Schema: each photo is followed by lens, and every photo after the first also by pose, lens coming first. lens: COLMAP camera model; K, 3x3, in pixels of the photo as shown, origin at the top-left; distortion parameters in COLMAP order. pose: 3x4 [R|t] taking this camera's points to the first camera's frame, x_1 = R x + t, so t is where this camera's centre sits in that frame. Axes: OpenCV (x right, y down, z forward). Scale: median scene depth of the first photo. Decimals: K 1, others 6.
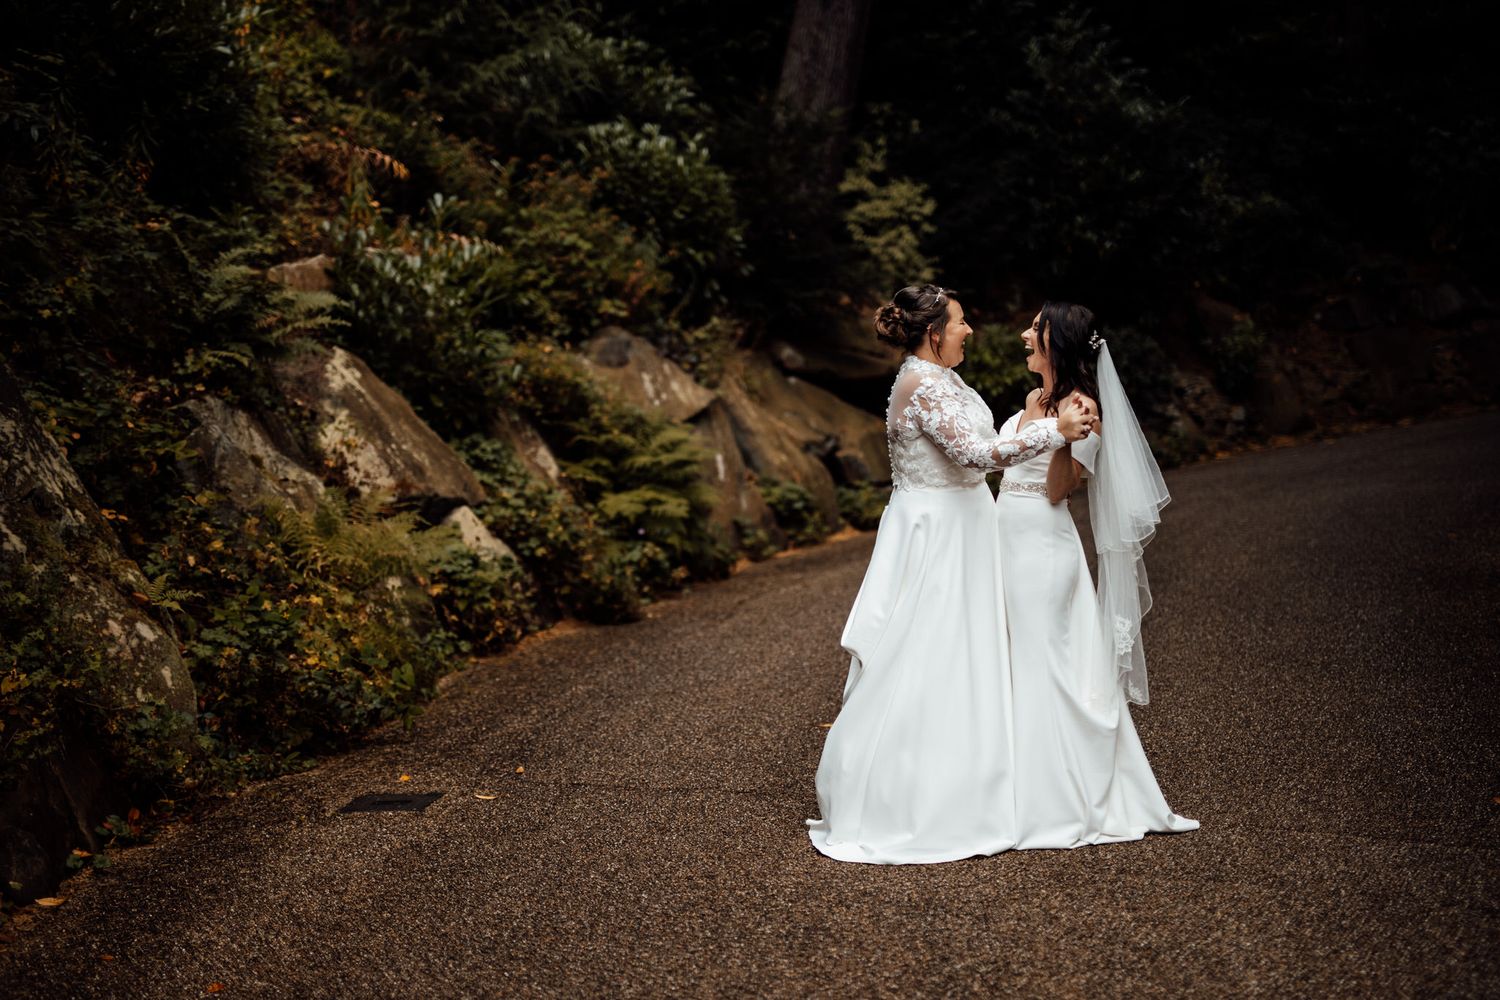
lens RADIAL K [[2060.0, 0, 769.9], [0, 2060.0, 504.8], [0, 0, 1]] dist [-0.004082, 0.052378]
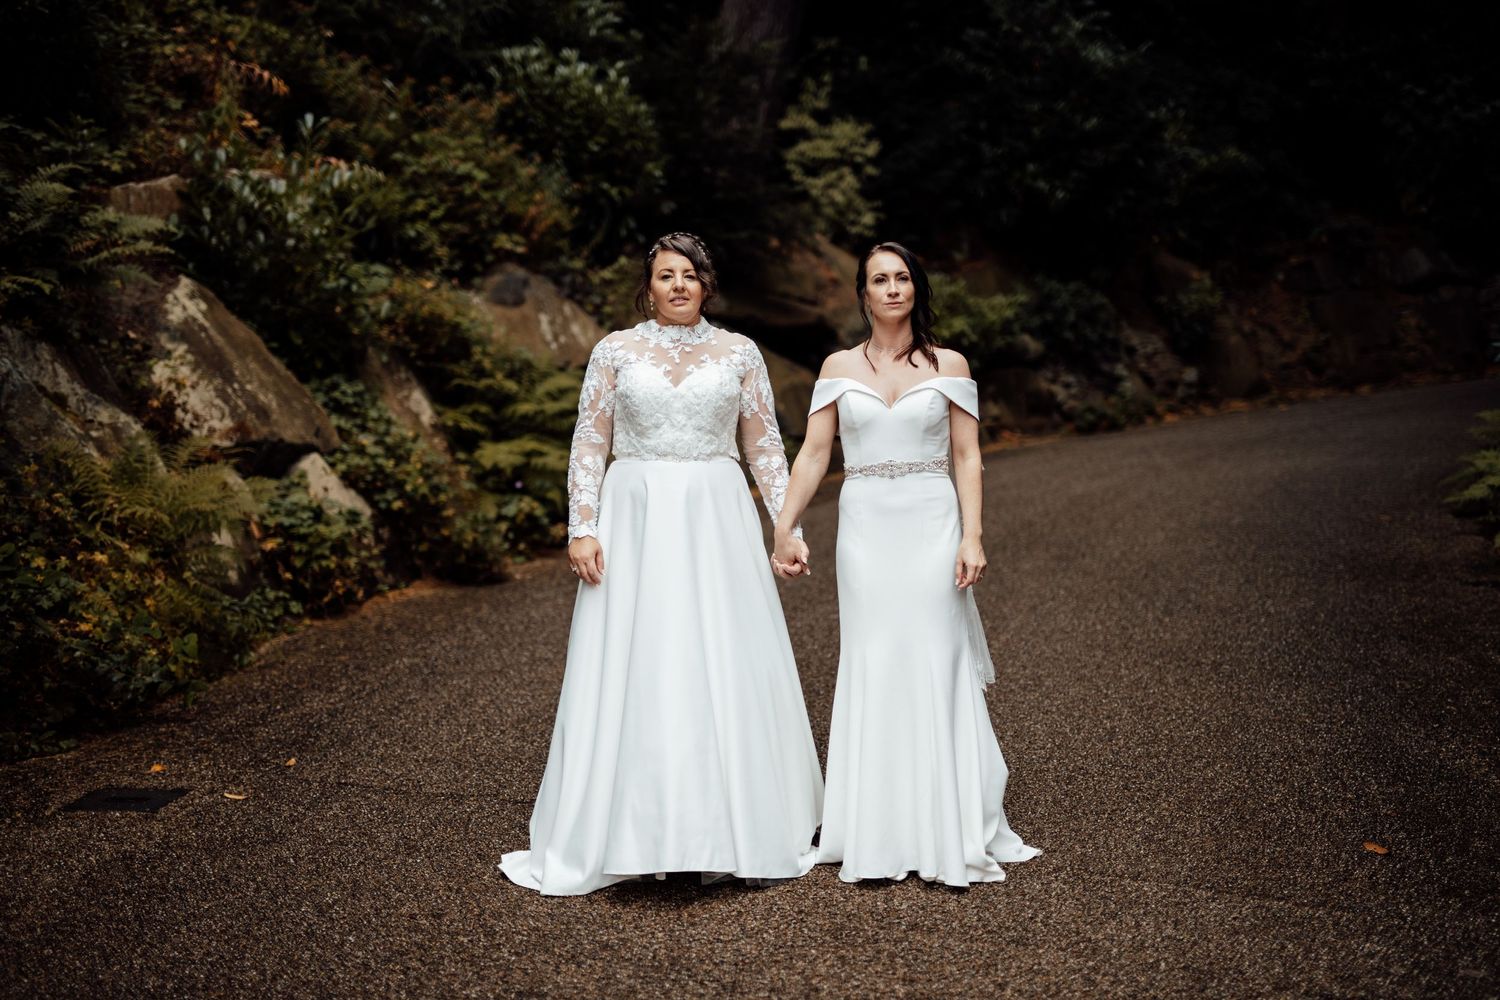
lens RADIAL K [[2060.0, 0, 769.9], [0, 2060.0, 504.8], [0, 0, 1]] dist [-0.004082, 0.052378]
pose [[0.999400, 0.033232, 0.009764, 0.038302], [-0.033500, 0.999028, 0.028651, -0.007651], [-0.008802, -0.028961, 0.999542, 0.059794]]
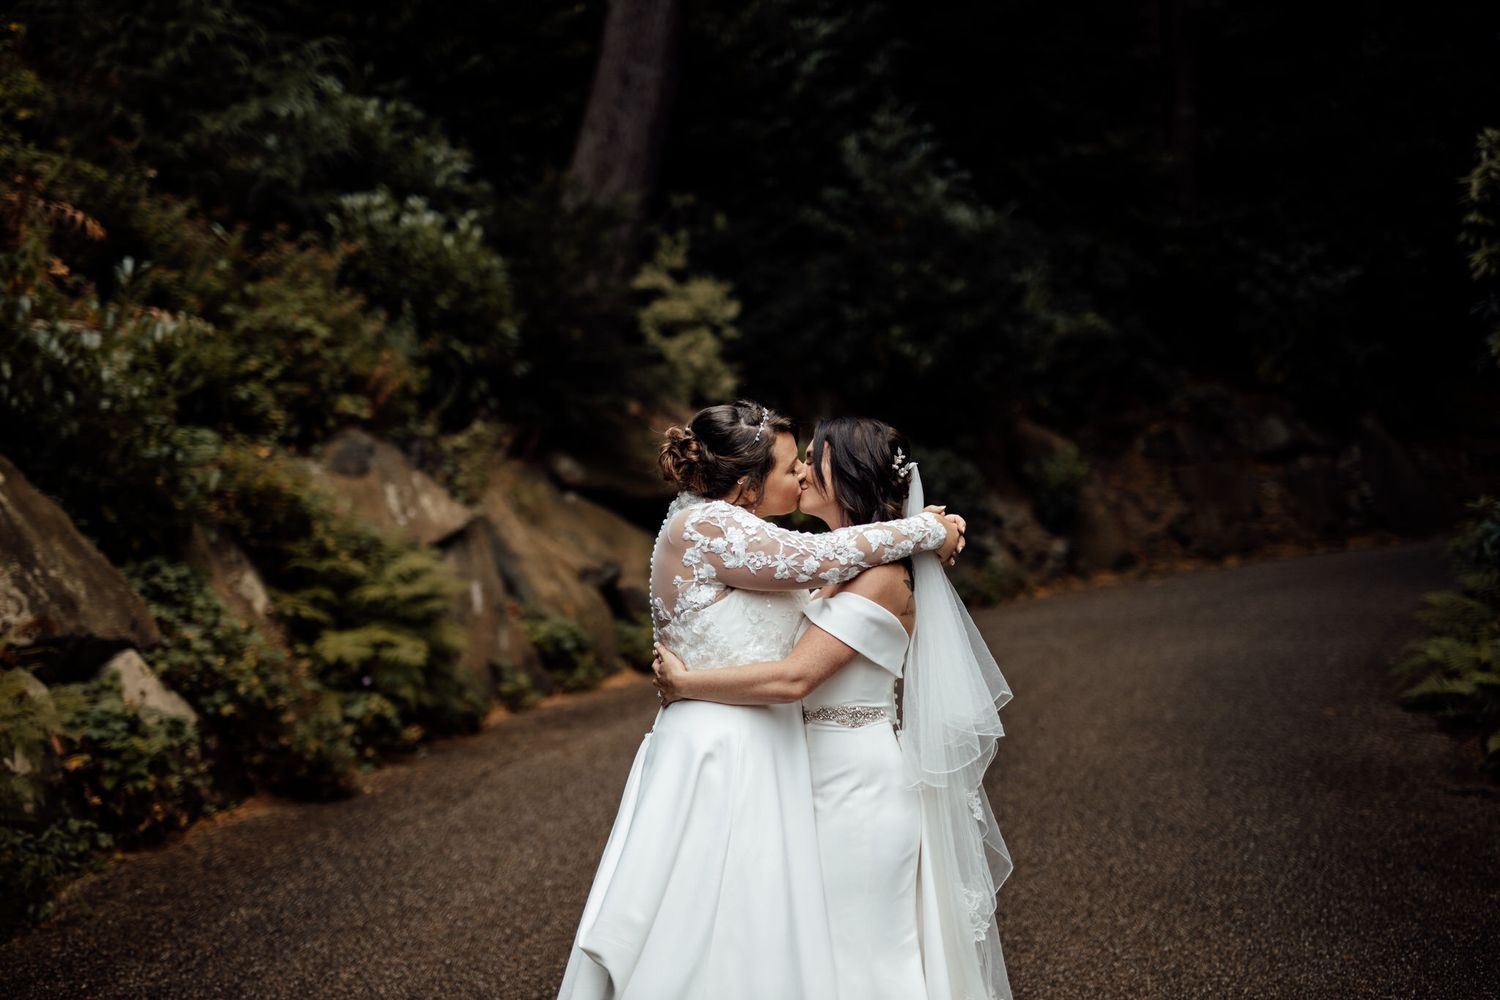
lens RADIAL K [[2060.0, 0, 769.9], [0, 2060.0, 504.8], [0, 0, 1]] dist [-0.004082, 0.052378]
pose [[0.994678, 0.035544, 0.096712, 0.013572], [-0.030448, 0.998095, -0.053664, -0.016023], [-0.098435, 0.050434, 0.993865, 0.153570]]
